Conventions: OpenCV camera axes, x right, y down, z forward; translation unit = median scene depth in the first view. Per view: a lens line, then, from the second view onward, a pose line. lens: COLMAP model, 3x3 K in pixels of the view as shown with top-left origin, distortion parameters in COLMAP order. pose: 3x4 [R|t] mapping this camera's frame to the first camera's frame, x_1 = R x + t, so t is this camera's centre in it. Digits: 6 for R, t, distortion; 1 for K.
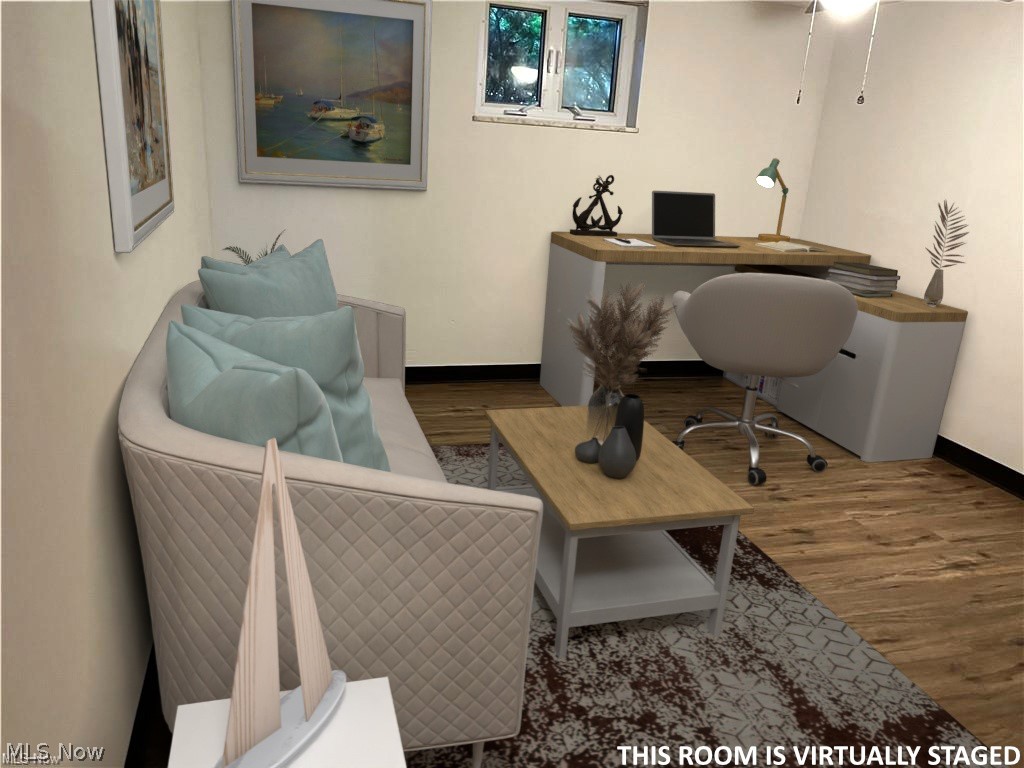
lens RADIAL K [[778.3, 0, 512.2], [0, 778.3, 383.6], [0, 0, 1]] dist [0.029188, -0.010868]
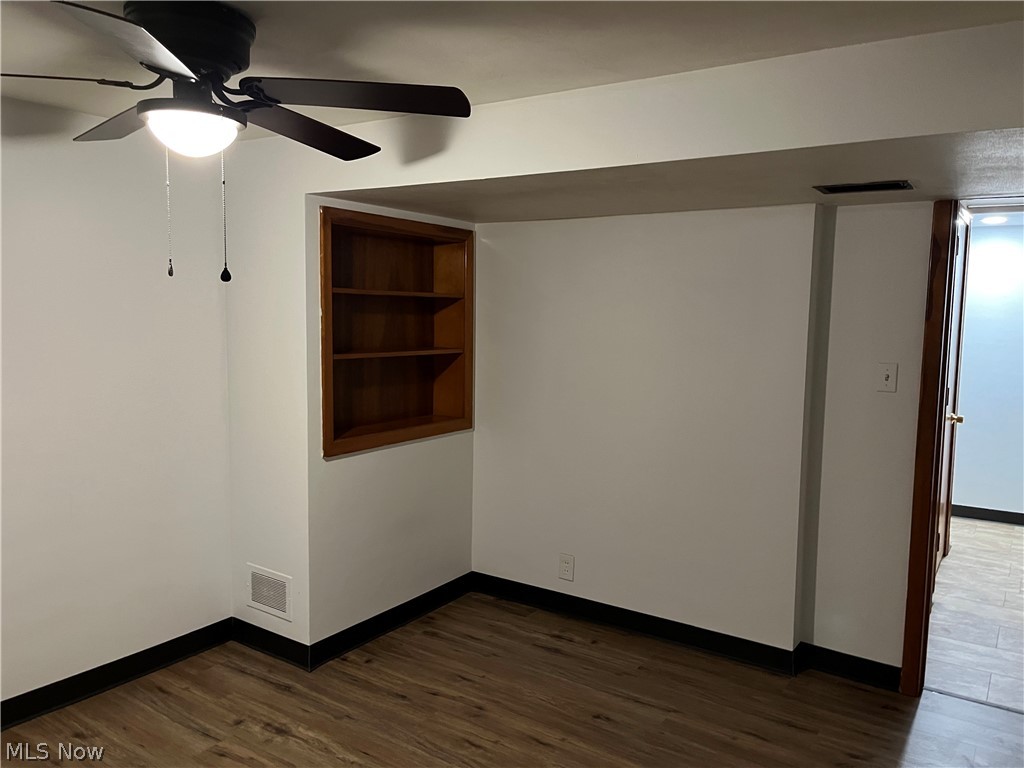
lens RADIAL K [[778.3, 0, 512.7], [0, 778.3, 383.4], [0, 0, 1]] dist [0.029188, -0.010868]
pose [[-0.646694, -0.152324, 0.747385, -0.289323], [0.163724, 0.929296, 0.331065, -0.455919], [-0.744971, 0.336462, -0.576031, 1.224769]]
